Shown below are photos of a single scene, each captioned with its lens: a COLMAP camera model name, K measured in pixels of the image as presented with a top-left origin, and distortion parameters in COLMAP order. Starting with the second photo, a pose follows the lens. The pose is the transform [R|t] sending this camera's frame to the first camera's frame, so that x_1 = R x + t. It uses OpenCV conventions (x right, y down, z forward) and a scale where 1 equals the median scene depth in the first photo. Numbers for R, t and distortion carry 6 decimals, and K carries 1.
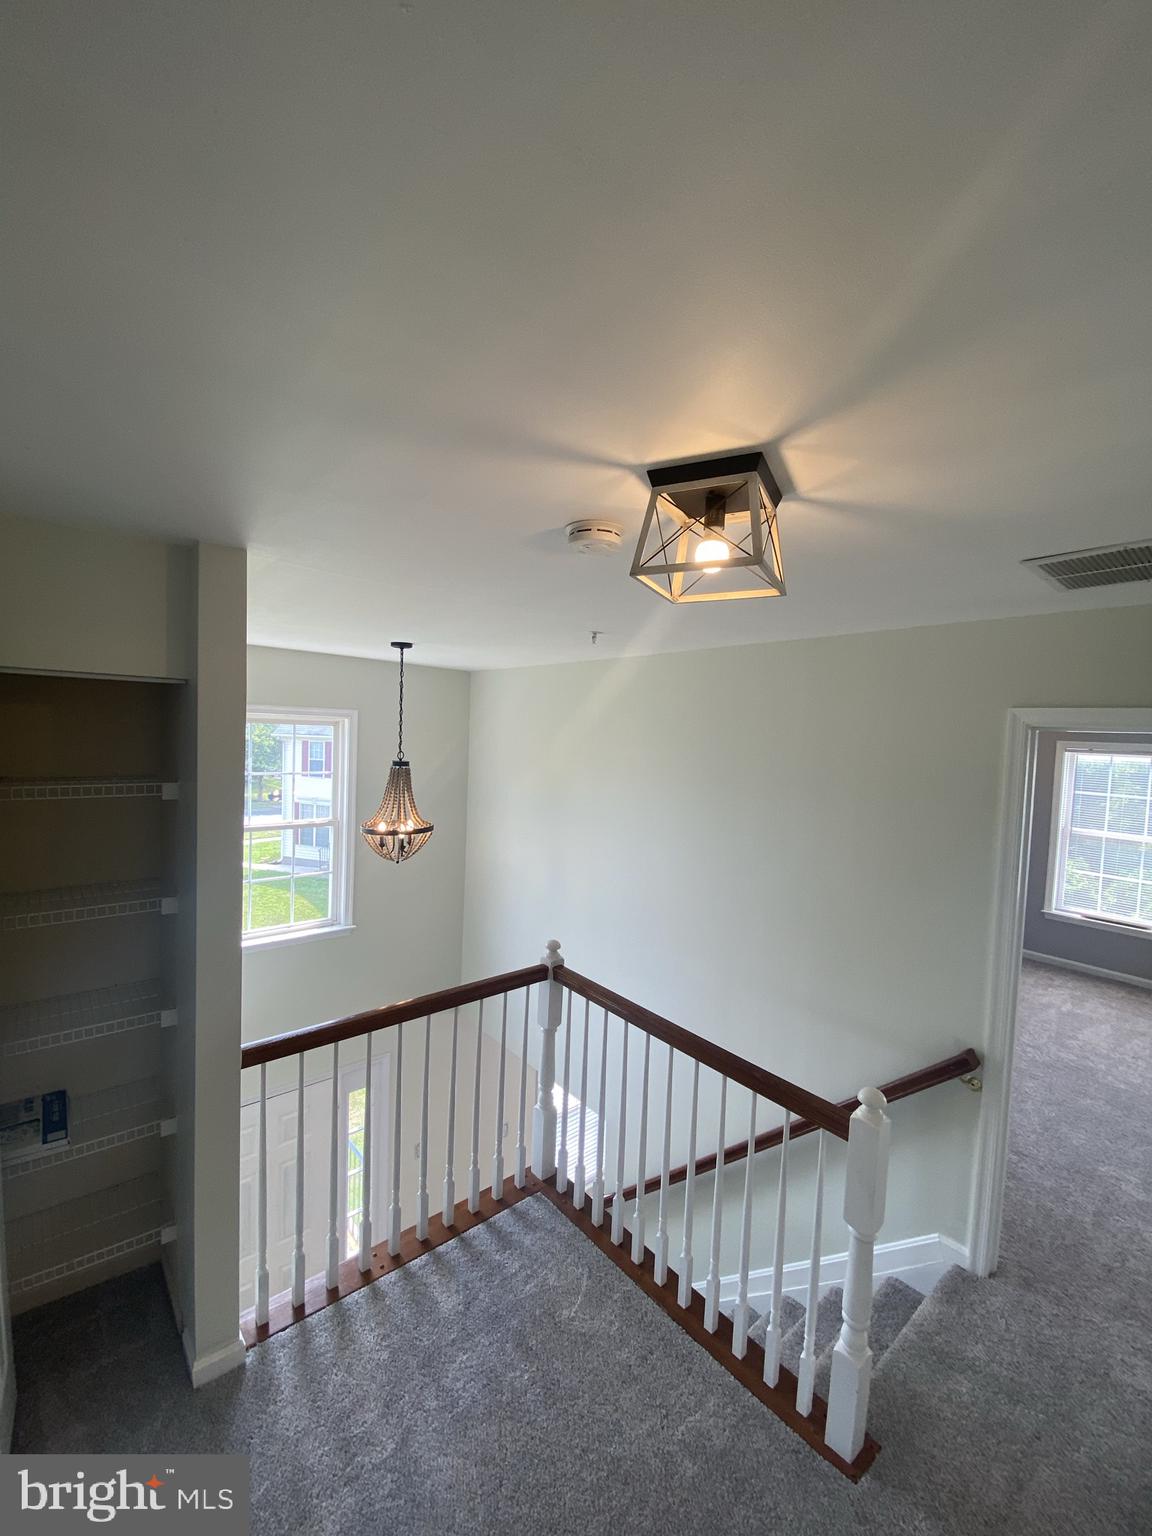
lens RADIAL K [[625.9, 0, 582.1], [0, 625.9, 763.4], [0, 0, 1]] dist [0.022466, -0.021306]
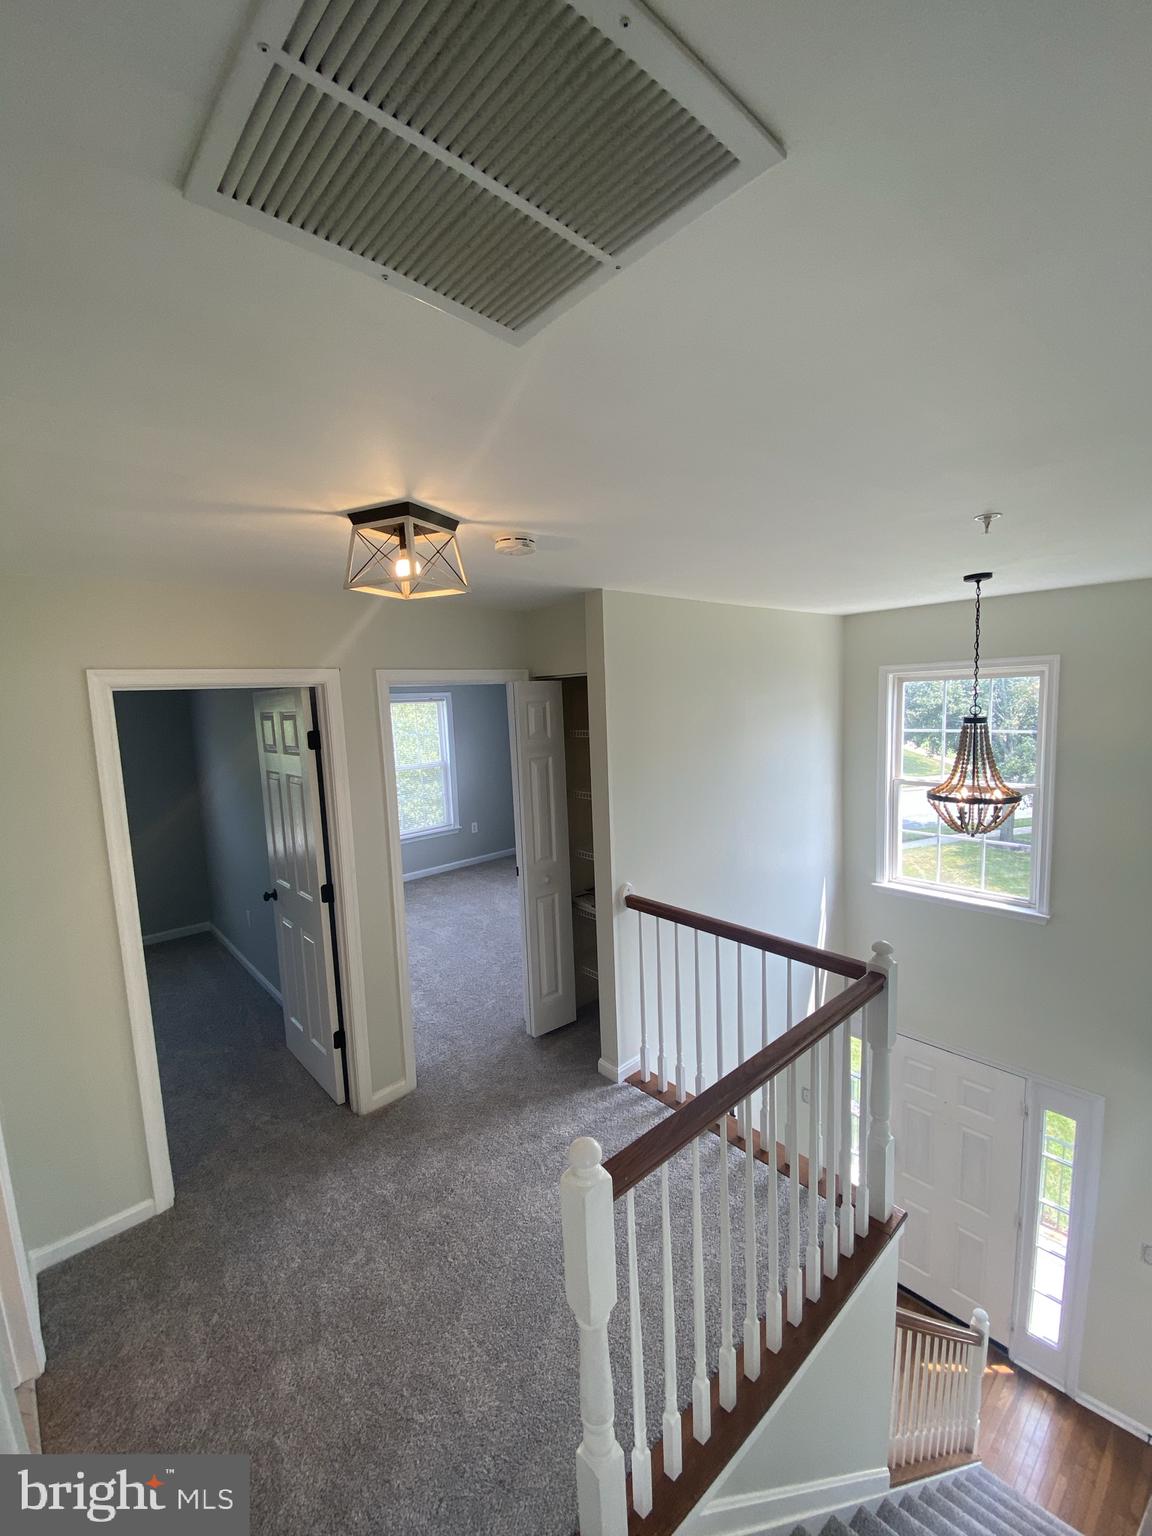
lens RADIAL K [[625.9, 0, 582.1], [0, 625.9, 763.4], [0, 0, 1]] dist [0.022466, -0.021306]
pose [[0.029036, 0.071421, -0.997024, 0.541664], [-0.007926, 0.997429, 0.071219, 0.002847], [0.999547, 0.005834, 0.029527, 0.443134]]
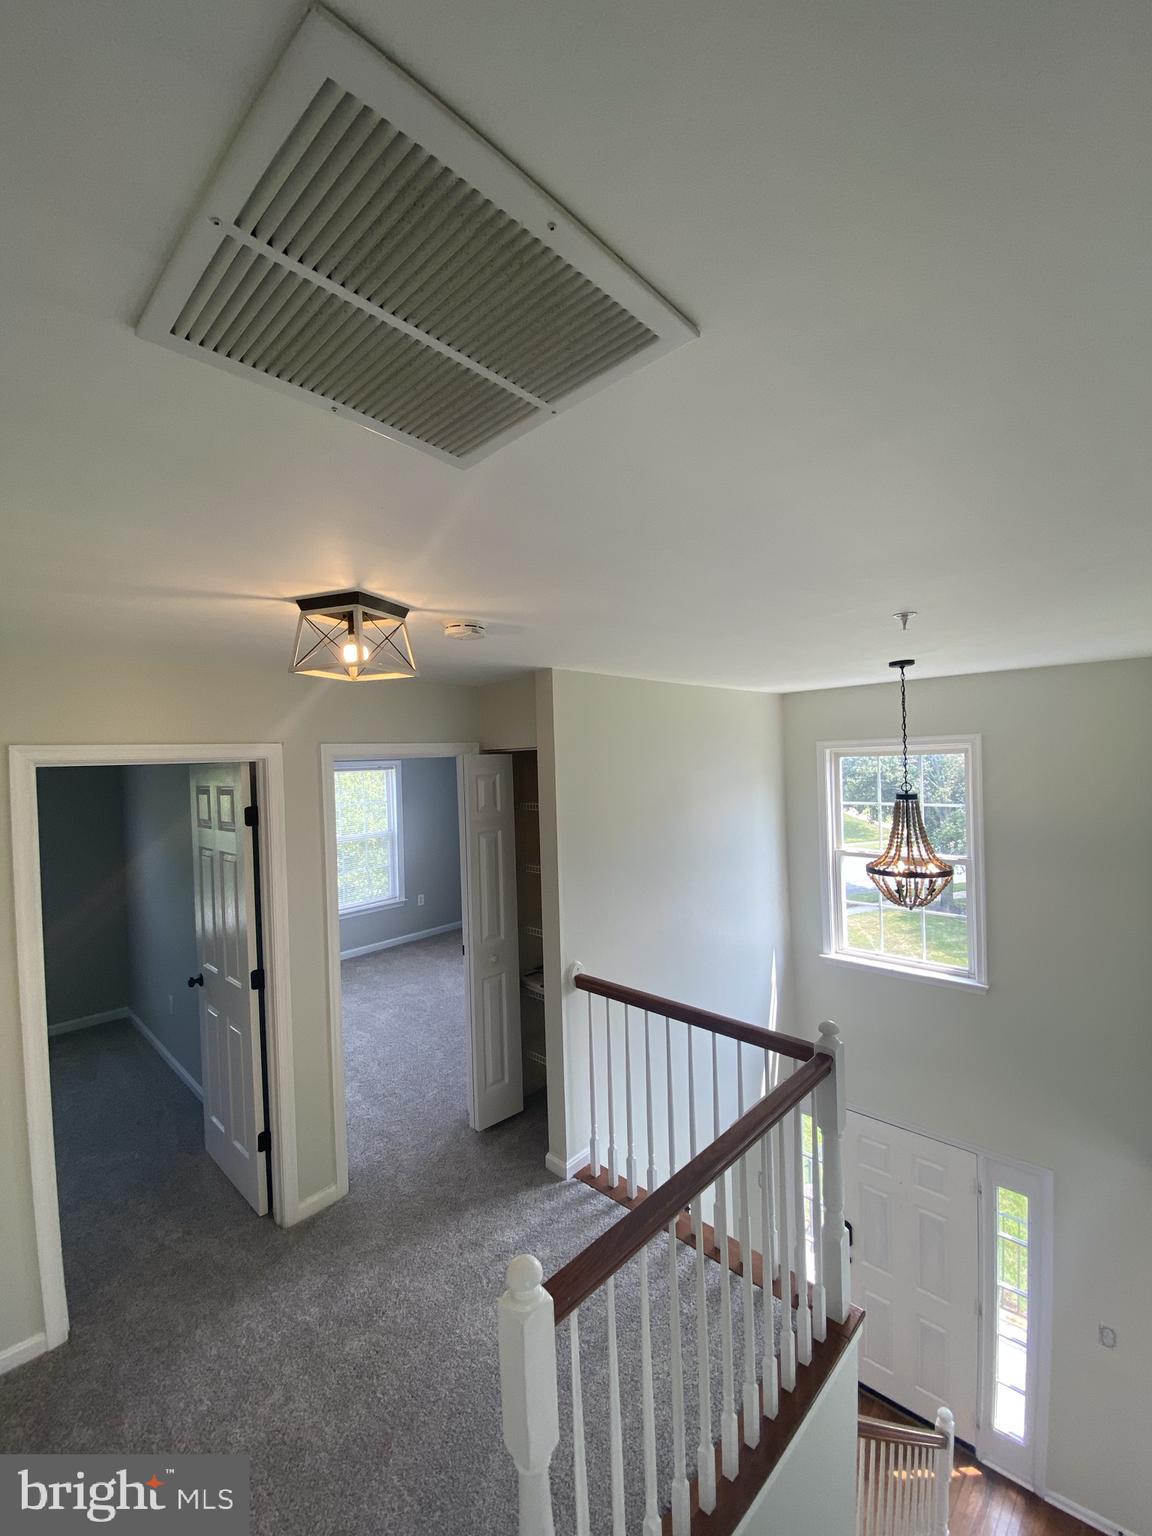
lens RADIAL K [[625.9, 0, 582.1], [0, 625.9, 763.4], [0, 0, 1]] dist [0.022466, -0.021306]
pose [[0.103340, -0.031926, -0.994134, 0.545240], [-0.011878, 0.999374, -0.033329, -0.010860], [0.994575, 0.015253, 0.102896, 0.448478]]
